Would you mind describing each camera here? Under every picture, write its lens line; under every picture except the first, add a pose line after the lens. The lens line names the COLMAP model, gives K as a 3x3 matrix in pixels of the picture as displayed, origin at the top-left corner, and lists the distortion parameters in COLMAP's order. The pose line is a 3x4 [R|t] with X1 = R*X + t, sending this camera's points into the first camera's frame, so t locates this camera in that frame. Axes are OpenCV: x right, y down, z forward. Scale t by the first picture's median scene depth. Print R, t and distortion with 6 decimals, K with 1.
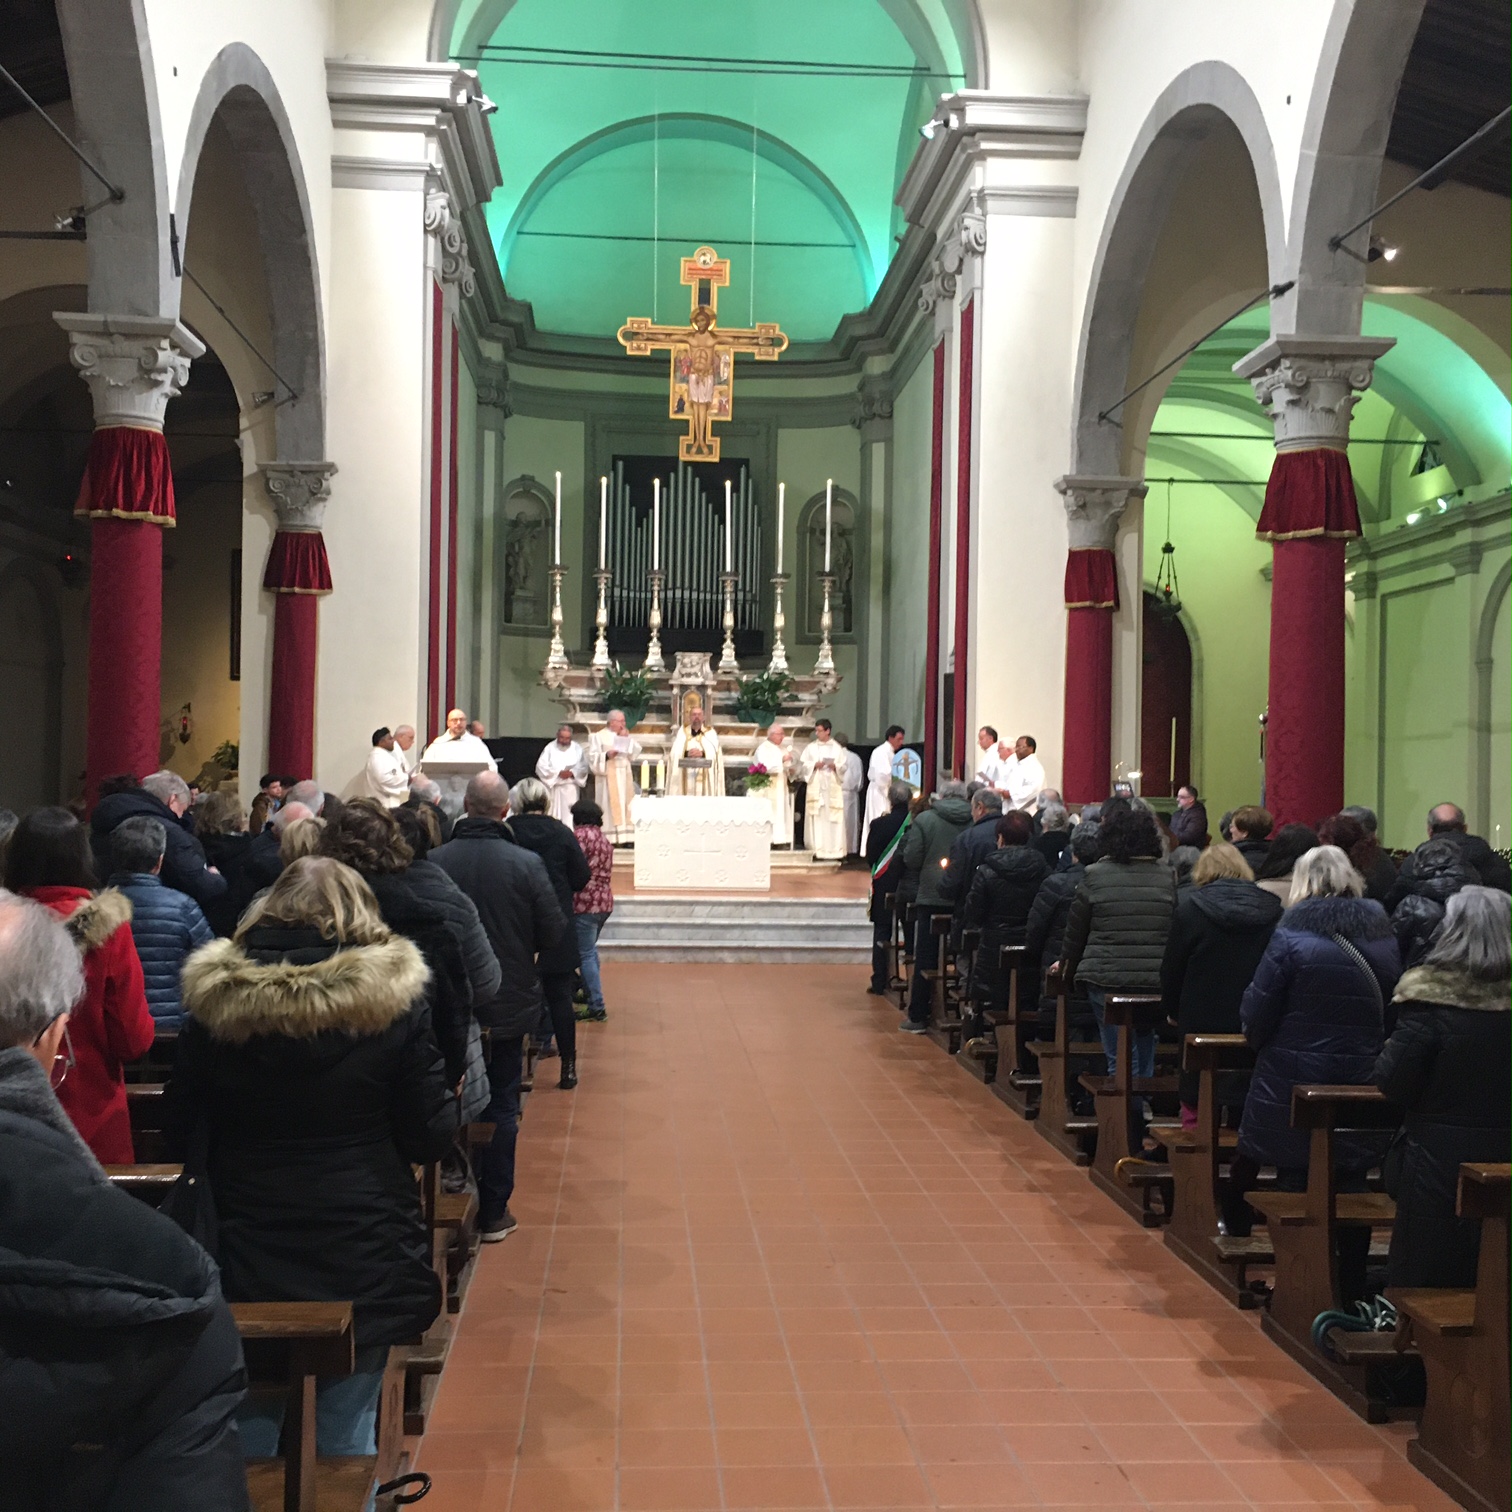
lens RADIAL K [[1731.9, 0, 756.0], [0, 1731.9, 756.0], [0, 0, 1]] dist [0.081804, -0.126452]
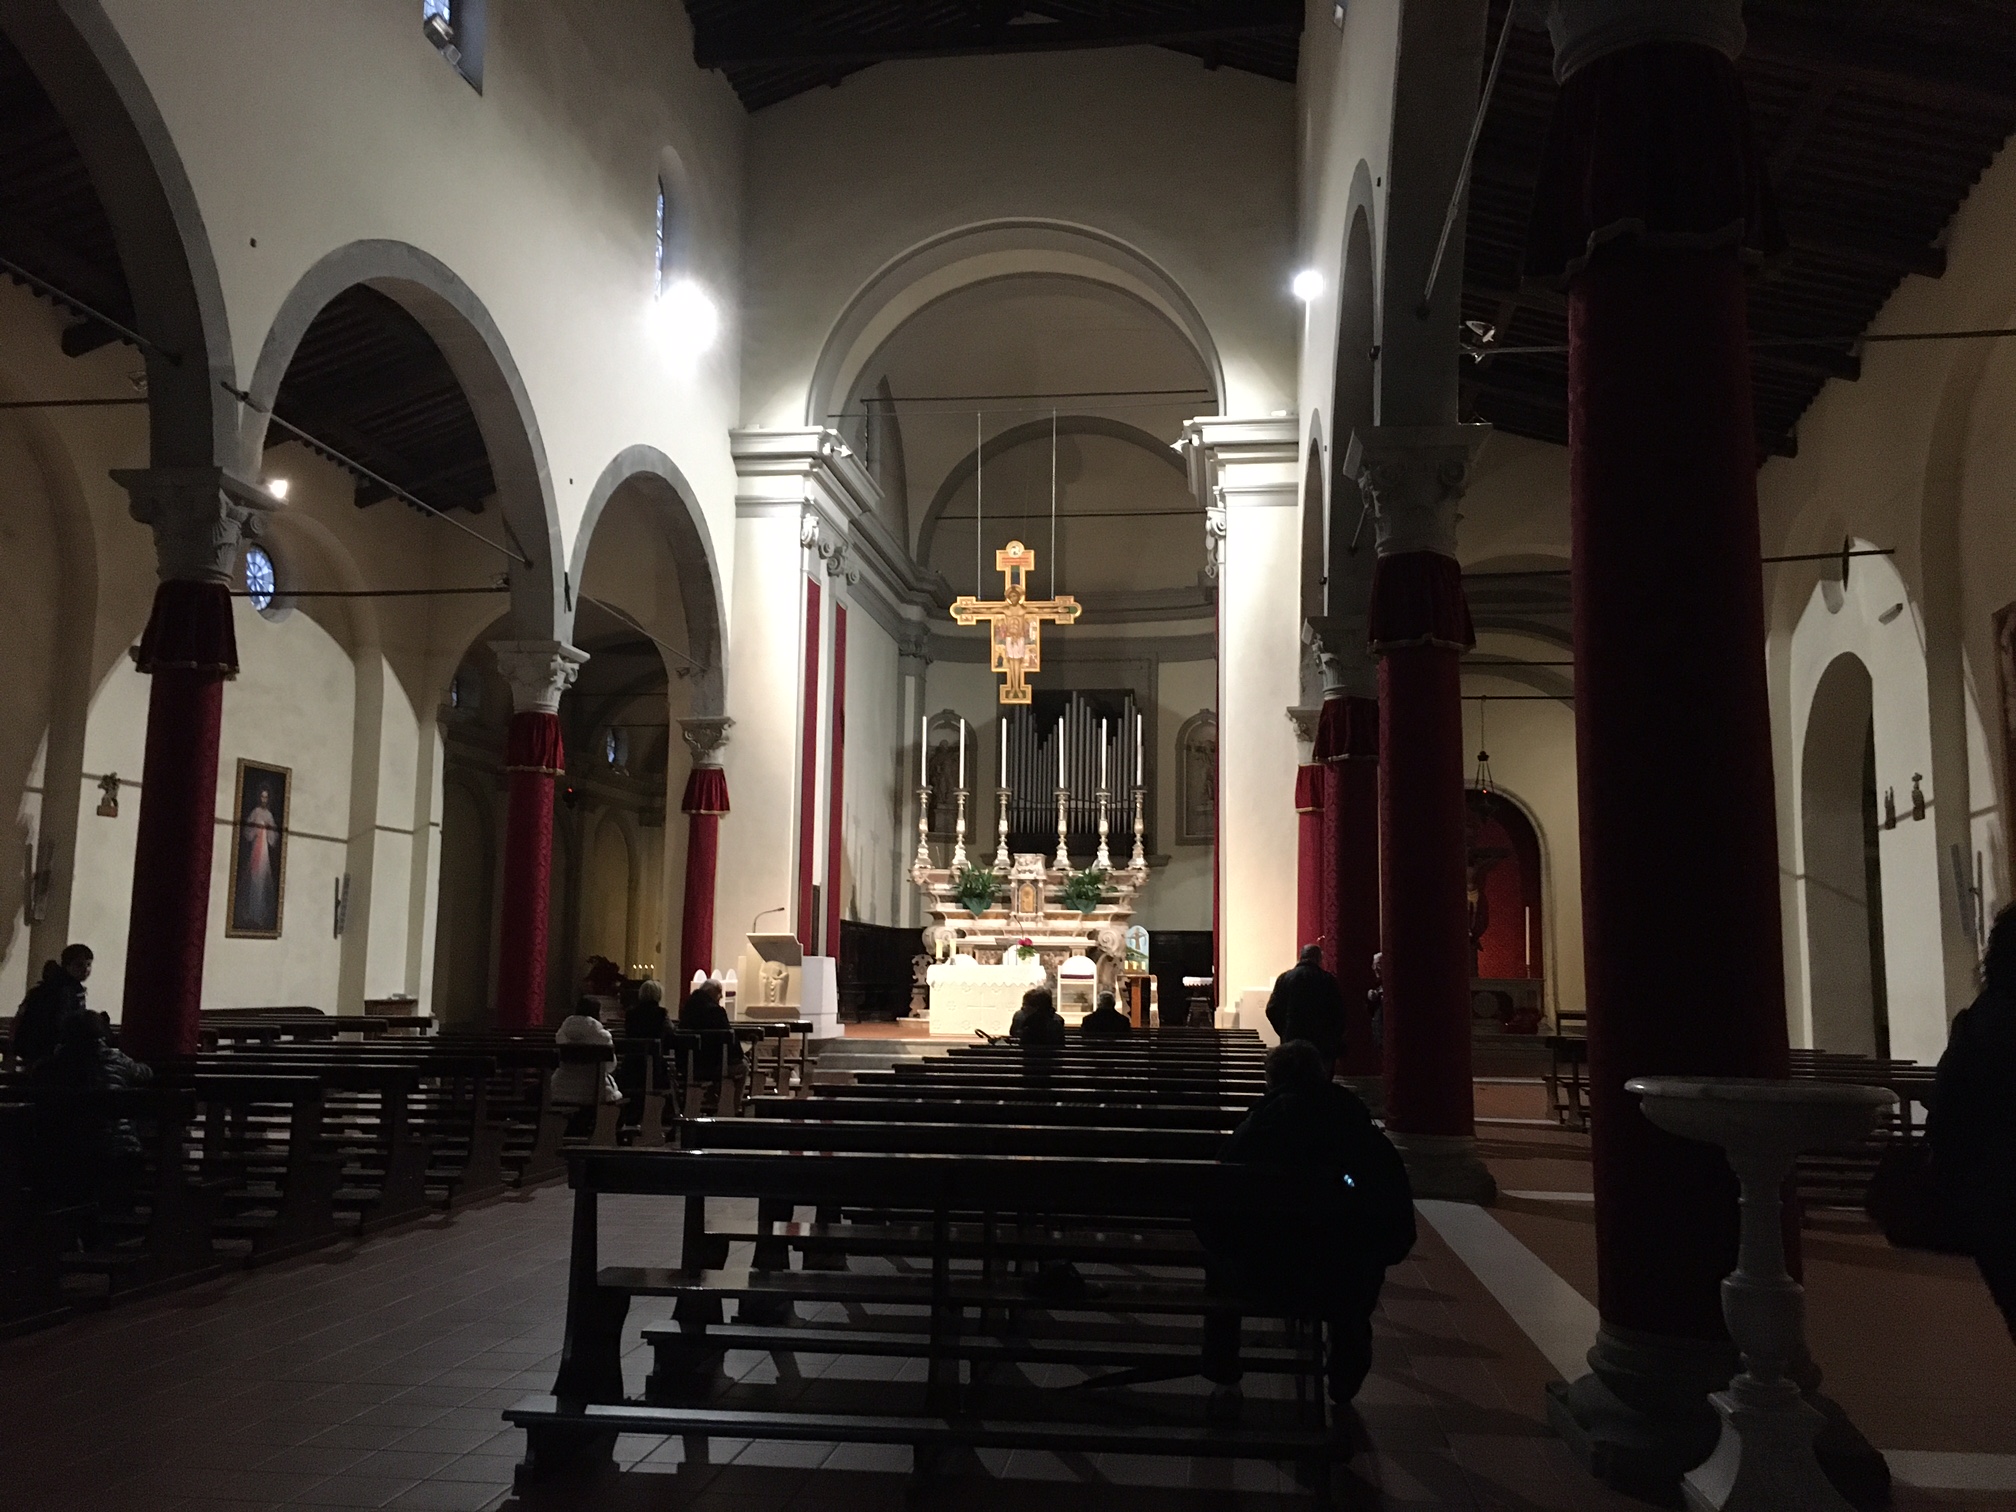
lens RADIAL K [[1740.5, 0, 1008.0], [0, 1740.5, 756.0], [0, 0, 1]] dist [-0.004623, 0.067341]
pose [[0.980025, -0.027641, -0.196946, 0.197164], [0.004254, 0.992981, -0.118194, 0.018172], [0.198830, 0.114995, 0.973264, -0.223754]]
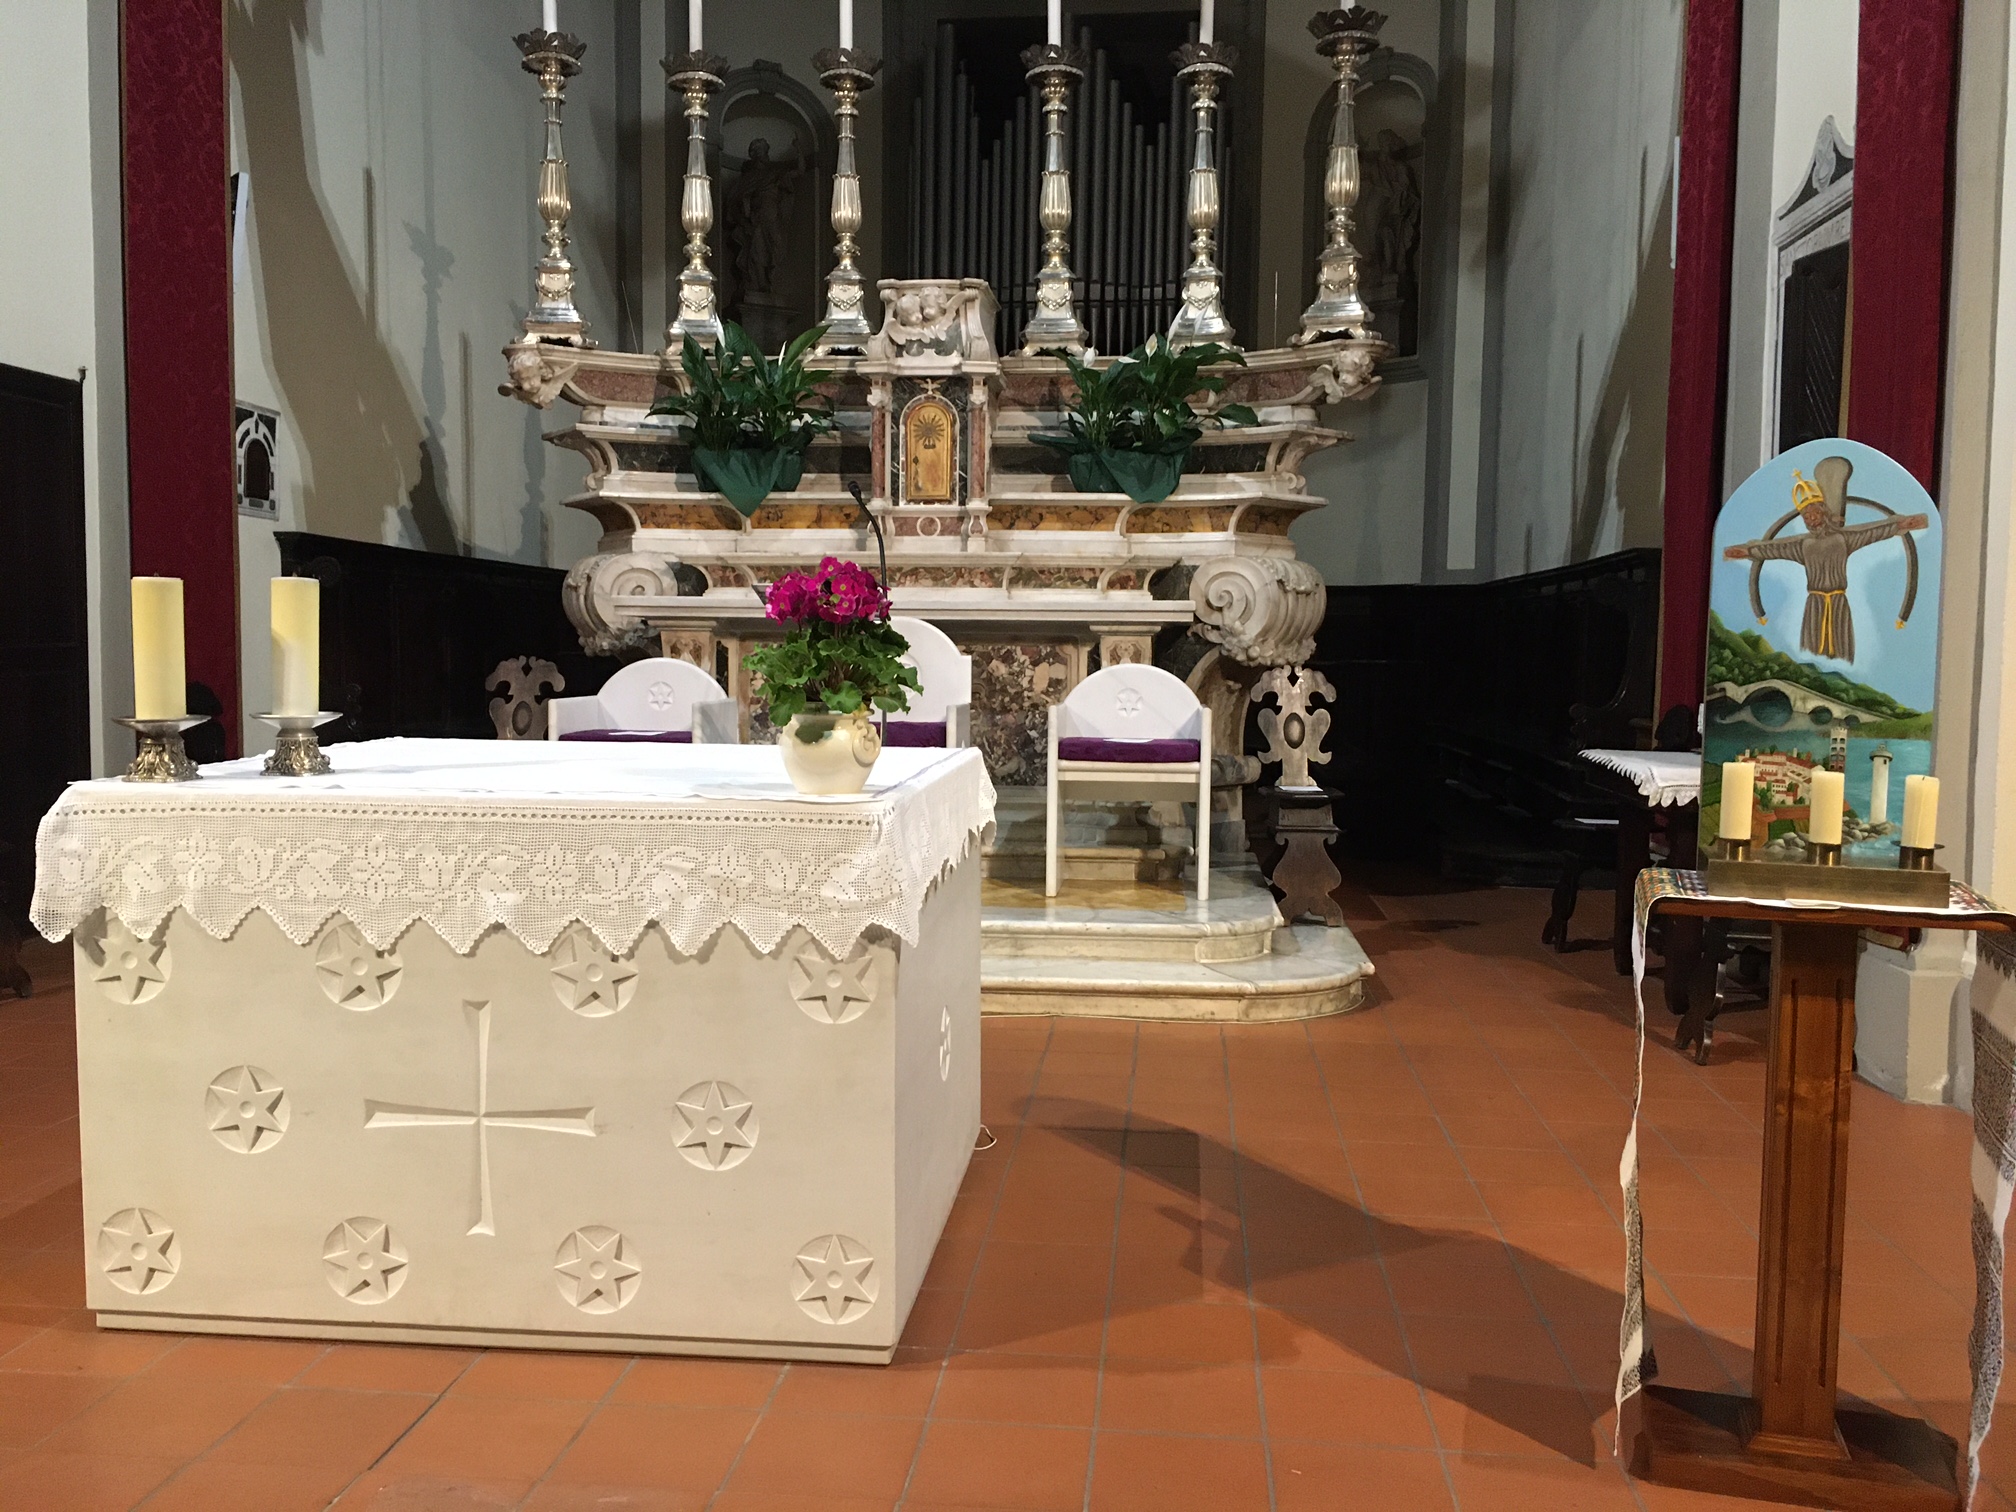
lens RADIAL K [[1713.2, 0, 1008.0], [0, 1713.2, 756.0], [0, 0, 1]] dist [0.086321, -0.113139]
pose [[0.984840, 0.003856, -0.173420, 0.036247], [0.008291, 0.997563, 0.069270, 0.008879], [0.173264, -0.069658, 0.982409, 0.670939]]
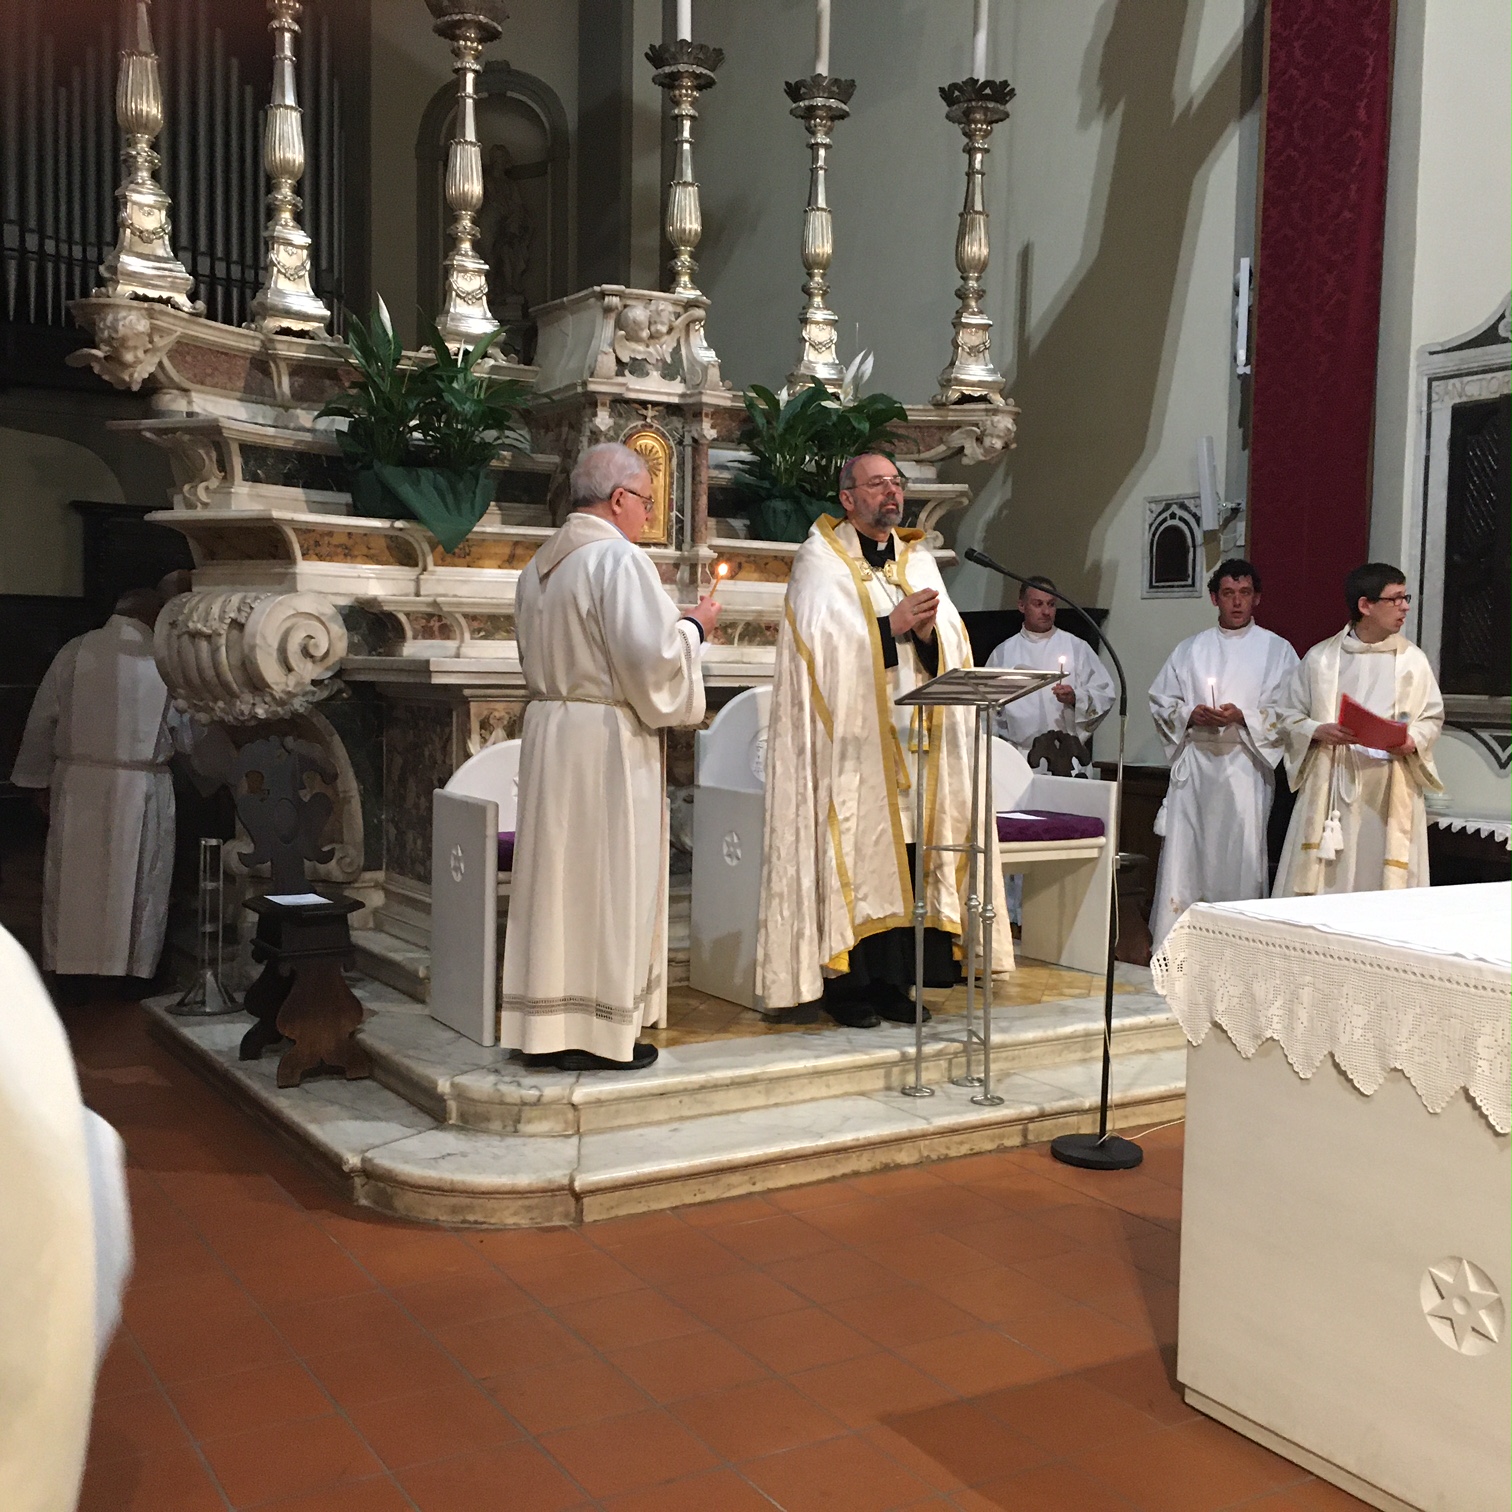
lens RADIAL K [[1751.1, 0, 786.7], [0, 1751.1, 735.7], [0, 0, 1]] dist [0.081370, -0.084114]
pose [[0.888614, -0.021041, 0.458173, -0.153073], [-0.006992, 0.998210, 0.059402, -0.002972], [-0.458602, -0.055989, 0.886876, 0.723593]]
